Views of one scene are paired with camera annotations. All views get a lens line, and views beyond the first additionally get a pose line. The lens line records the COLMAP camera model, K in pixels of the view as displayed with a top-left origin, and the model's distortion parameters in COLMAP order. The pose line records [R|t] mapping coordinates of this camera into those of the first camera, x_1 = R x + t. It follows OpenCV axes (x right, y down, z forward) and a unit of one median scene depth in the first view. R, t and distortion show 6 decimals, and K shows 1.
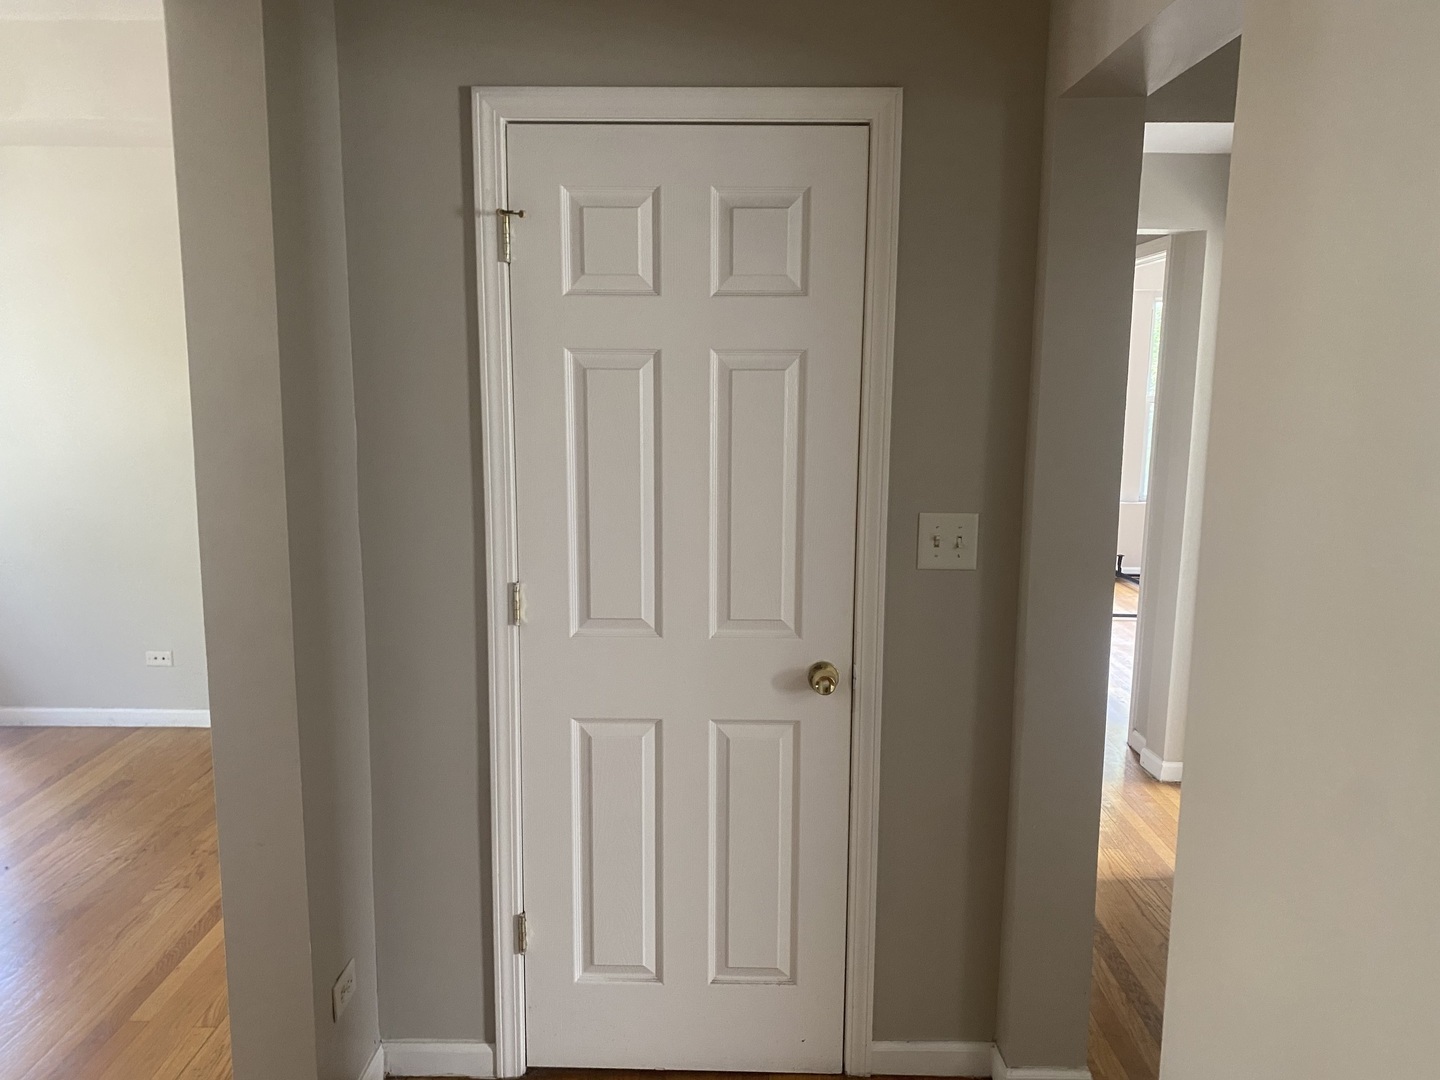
lens RADIAL K [[1097.2, 0, 719.2], [0, 1097.2, 538.8], [0, 0, 1]] dist [0.047479, 0.000087]
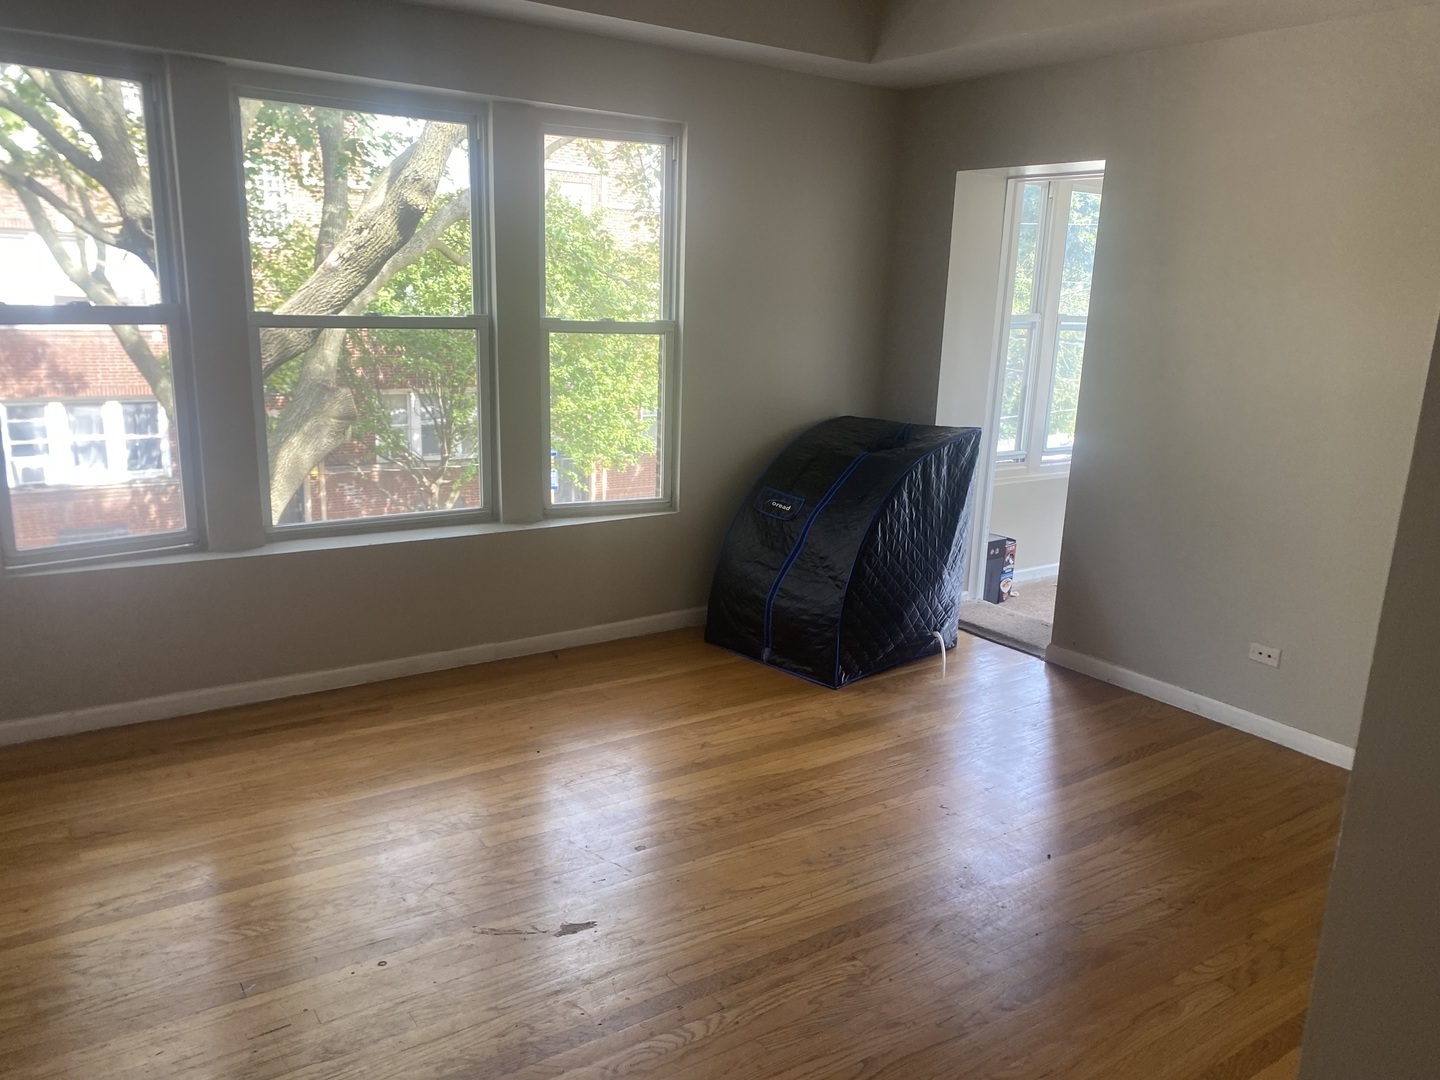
lens RADIAL K [[1097.2, 0, 721.2], [0, 1097.2, 538.8], [0, 0, 1]] dist [0.047479, 0.000087]
pose [[0.569048, 0.195017, -0.798845, -0.115583], [-0.146785, 0.979958, 0.134670, -0.031604], [0.809098, 0.040625, 0.586269, 0.235077]]
